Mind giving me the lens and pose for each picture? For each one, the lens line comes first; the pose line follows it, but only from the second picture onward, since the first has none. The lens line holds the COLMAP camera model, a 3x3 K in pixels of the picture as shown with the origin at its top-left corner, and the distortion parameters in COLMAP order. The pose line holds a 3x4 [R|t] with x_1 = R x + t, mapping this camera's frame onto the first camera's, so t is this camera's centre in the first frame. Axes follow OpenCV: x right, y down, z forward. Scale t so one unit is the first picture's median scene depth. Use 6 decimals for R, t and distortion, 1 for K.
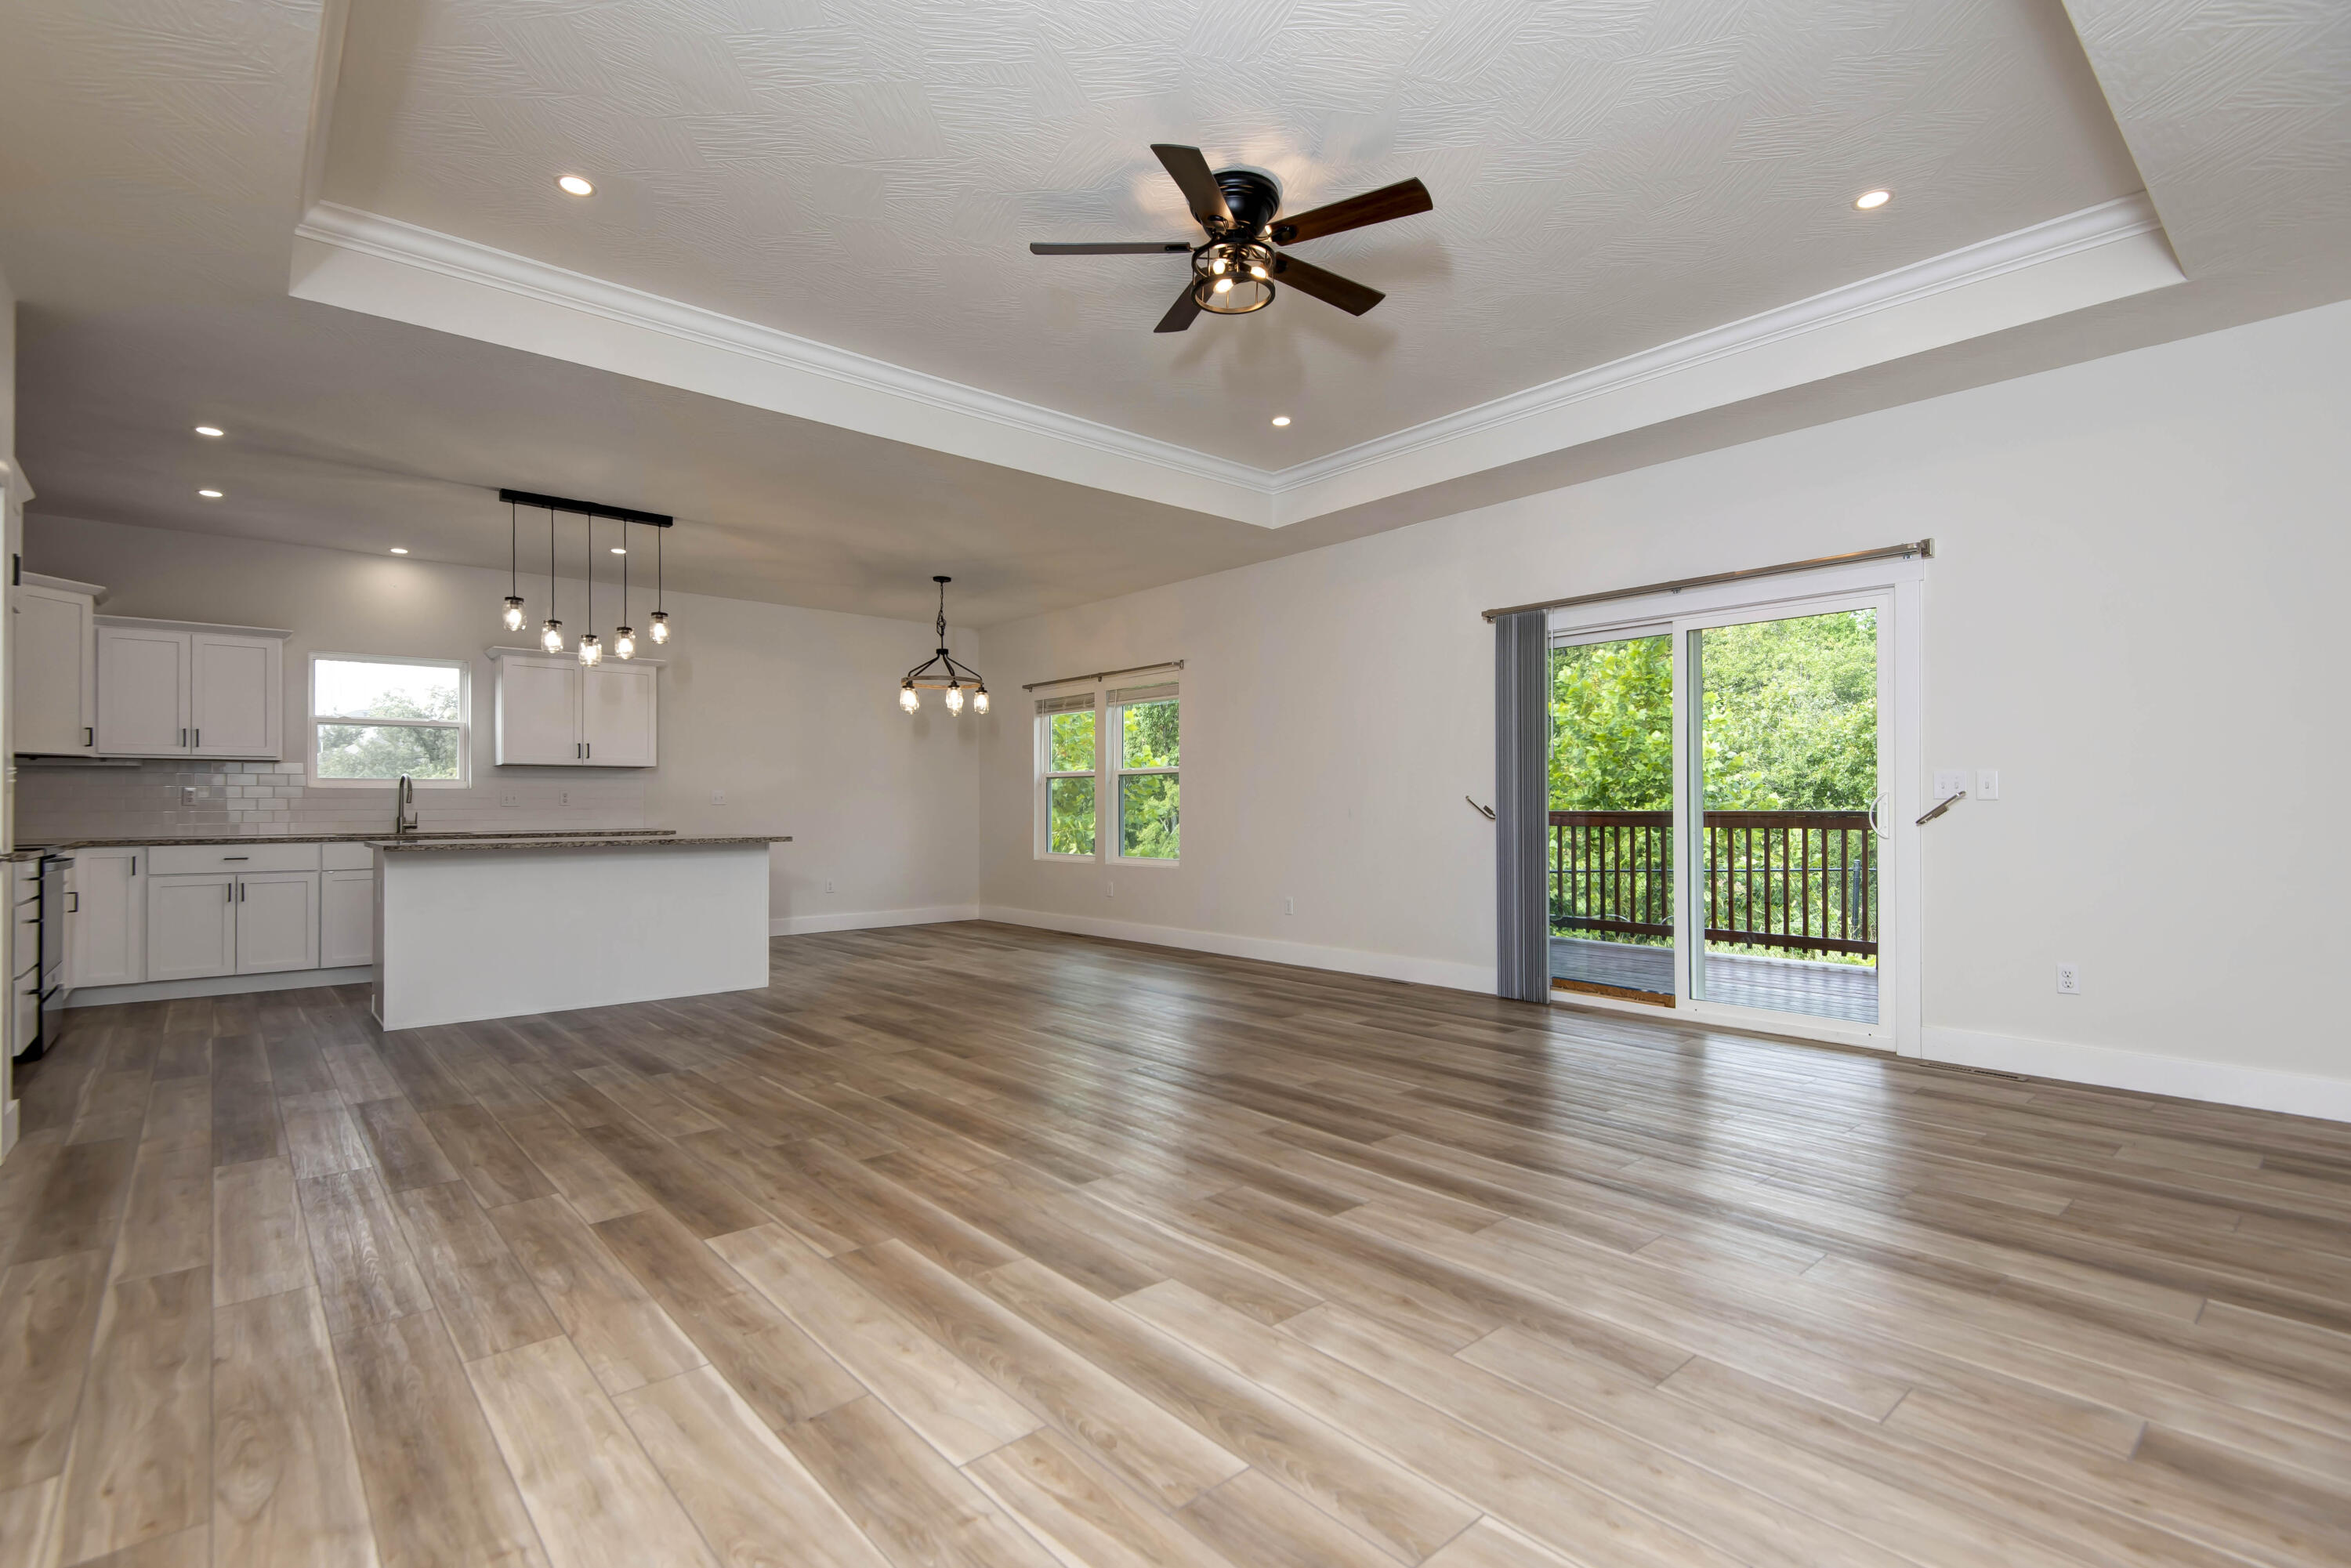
lens RADIAL K [[1103.1, 0, 1169.8], [0, 1103.1, 790.3], [0, 0, 1]] dist [-0.021967, -0.002546]
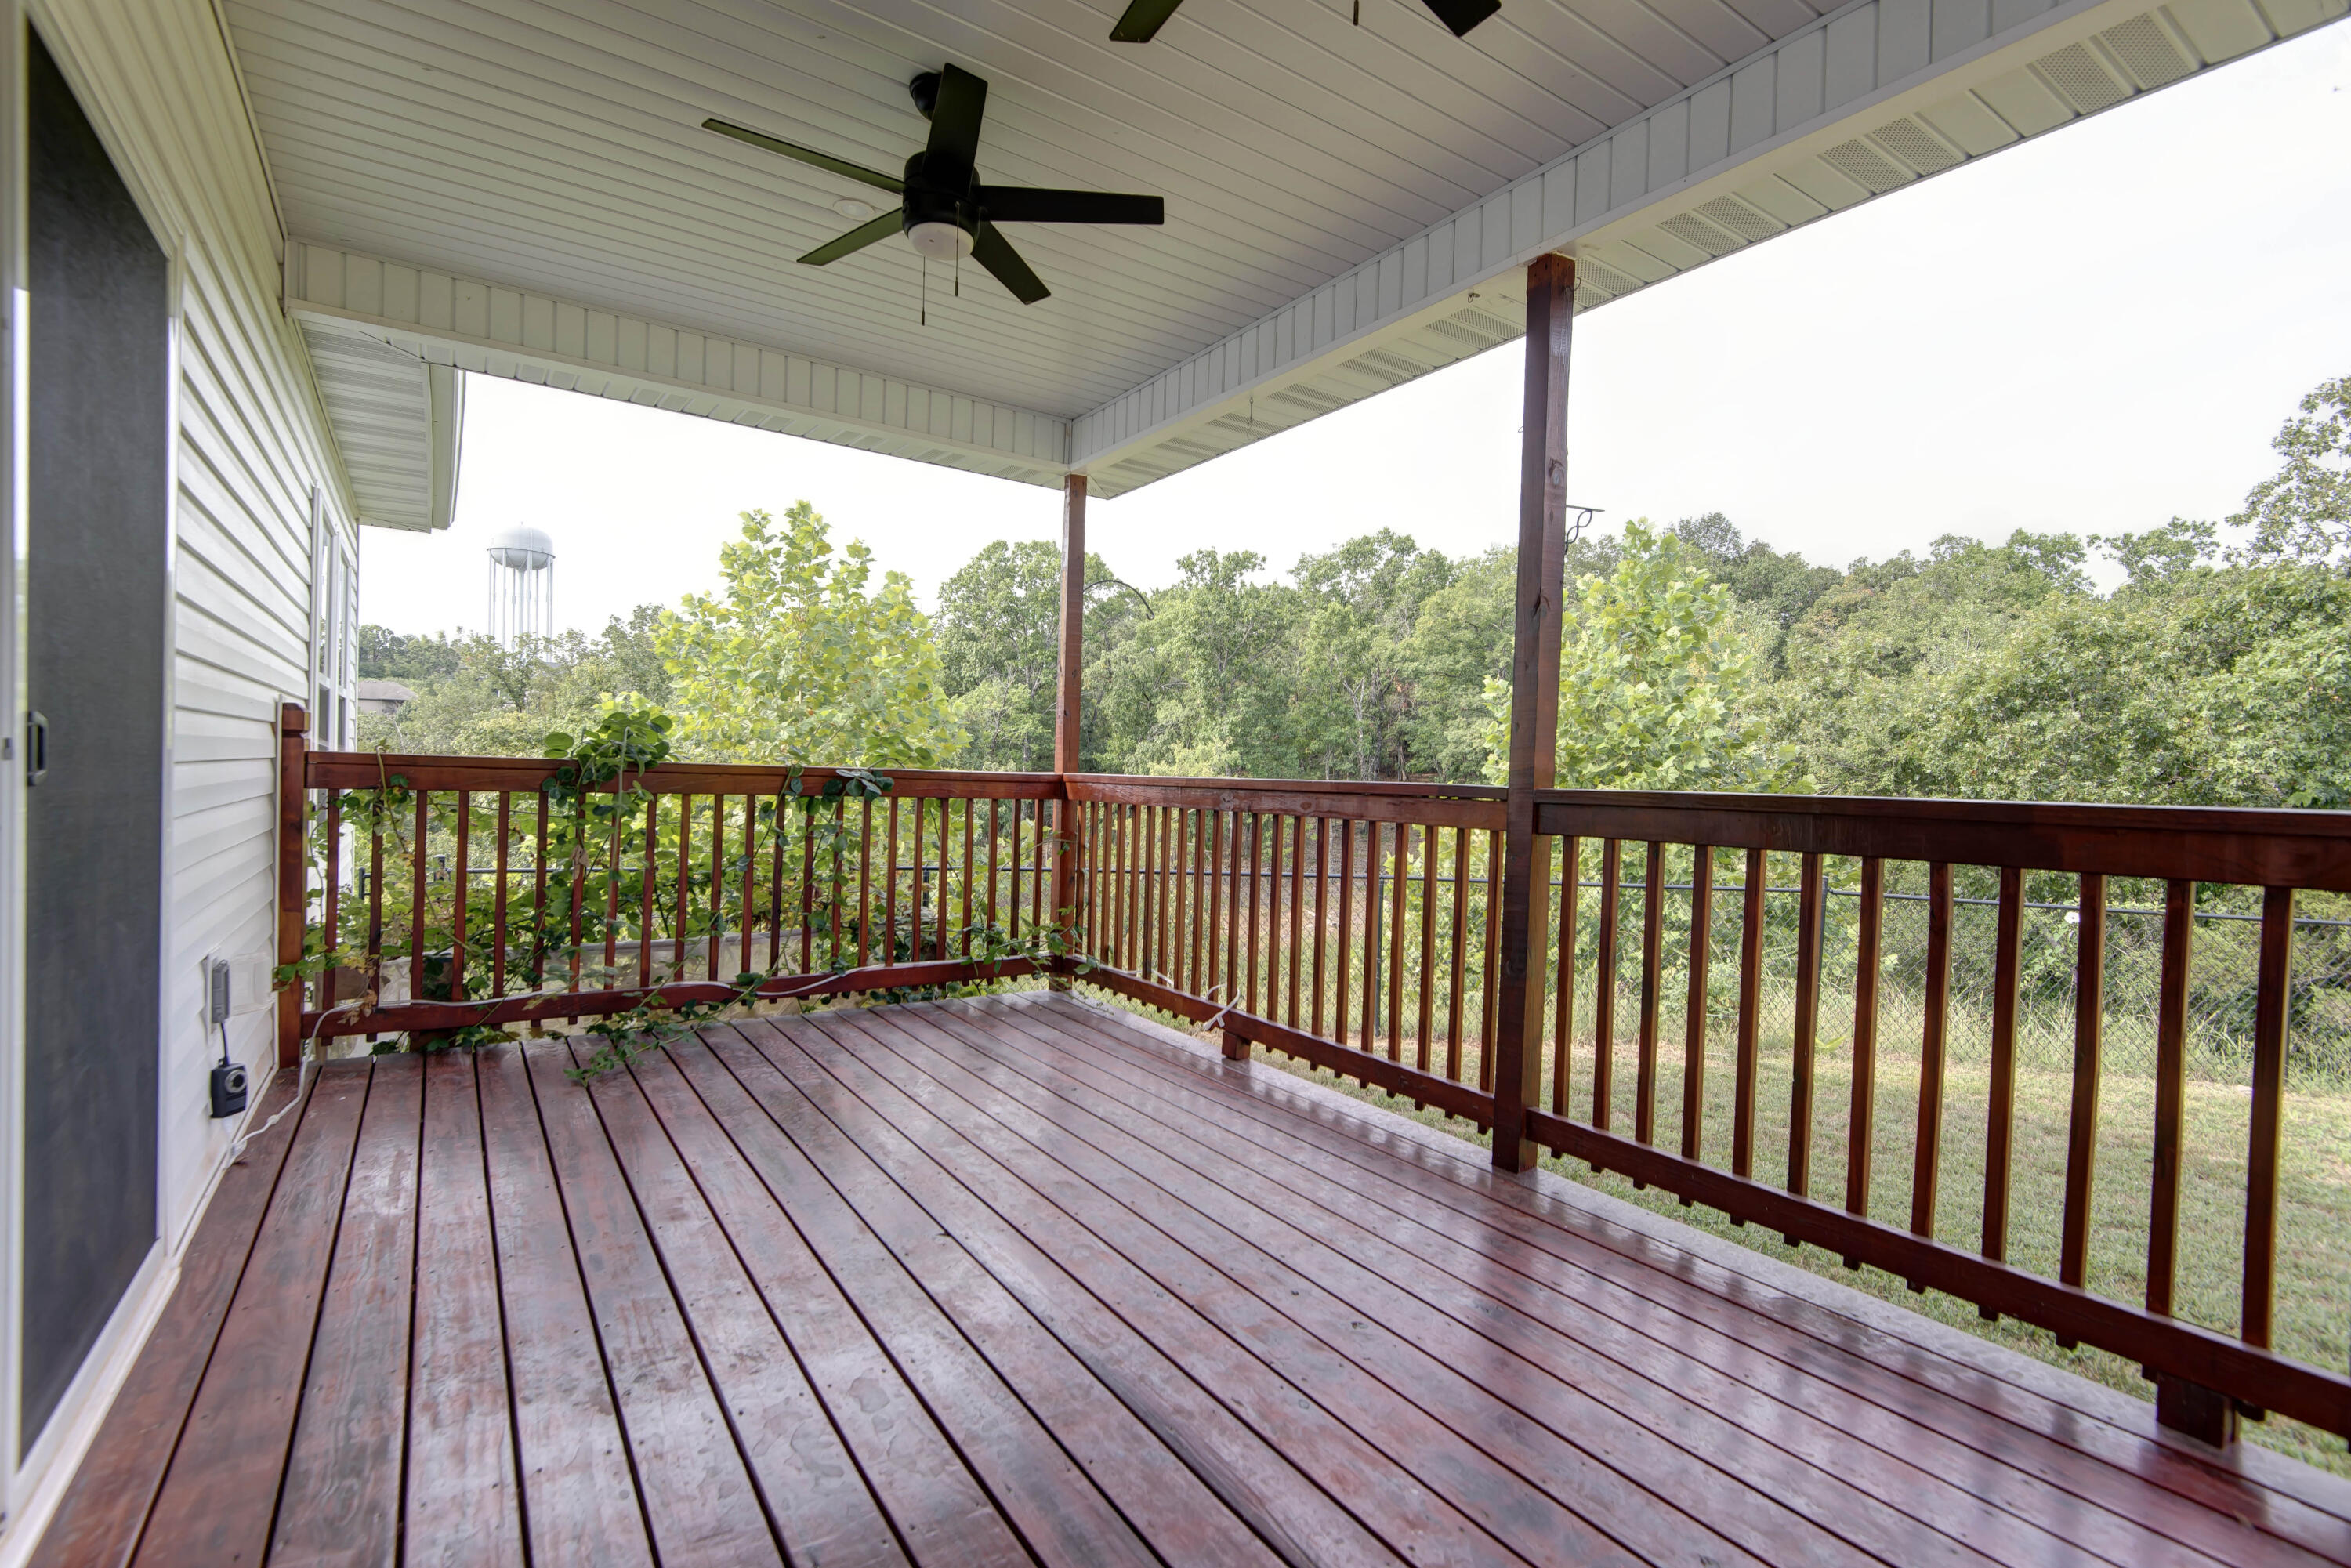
lens RADIAL K [[1103.1, 0, 1182.6], [0, 1103.1, 790.0], [0, 0, 1]] dist [-0.021967, -0.002546]
pose [[0.991241, 0.035097, -0.127313, 0.200064], [-0.031607, 0.999070, 0.029332, 0.005618], [0.128225, -0.025051, 0.991429, 0.193117]]
